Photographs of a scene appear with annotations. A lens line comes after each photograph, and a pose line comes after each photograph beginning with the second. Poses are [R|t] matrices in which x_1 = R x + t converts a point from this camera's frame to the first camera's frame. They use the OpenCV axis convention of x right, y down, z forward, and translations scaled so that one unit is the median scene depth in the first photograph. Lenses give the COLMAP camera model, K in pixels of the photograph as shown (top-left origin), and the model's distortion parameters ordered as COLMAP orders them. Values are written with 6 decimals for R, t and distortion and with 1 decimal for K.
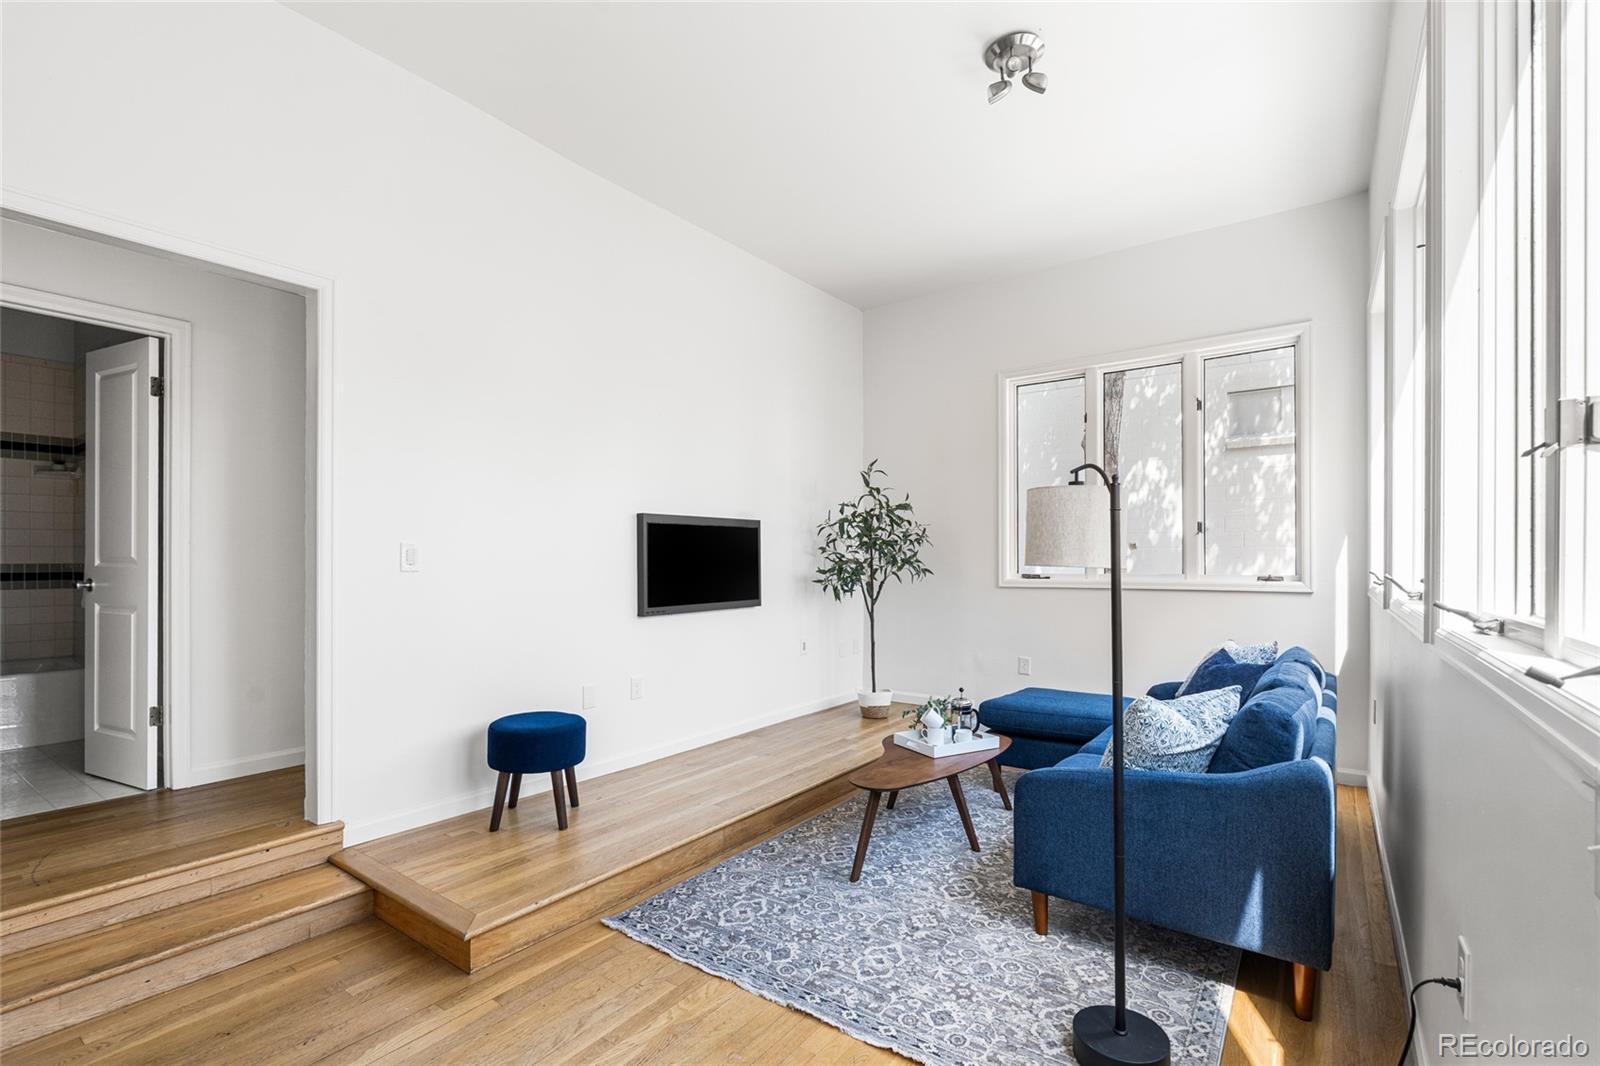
lens RADIAL K [[710.7, 0, 800.1], [0, 710.7, 572.5], [0, 0, 1]] dist [0.000316, 0.000078]
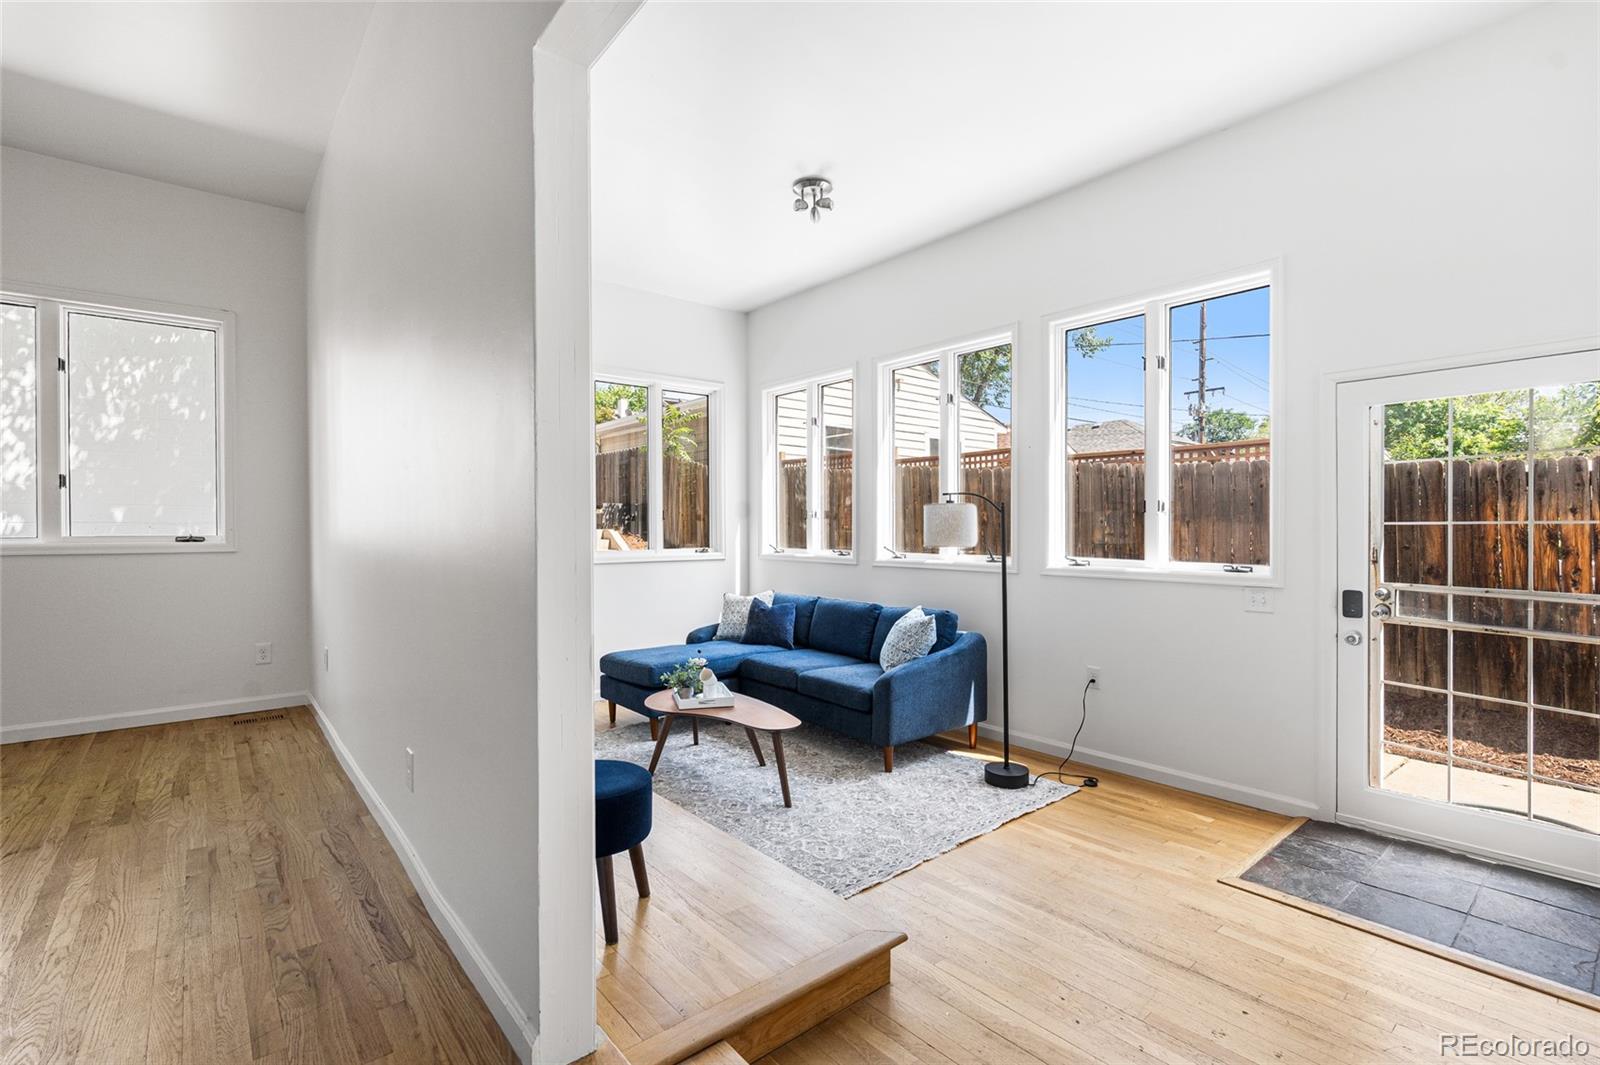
lens RADIAL K [[730.4, 0, 800.0], [0, 730.4, 532.5], [0, 0, 1]] dist [0.000549, 0.000028]
pose [[0.234186, -0.006655, 0.972169, -1.209099], [0.004141, 0.999974, 0.005848, -0.051011], [-0.972183, 0.002656, 0.234207, 0.722268]]
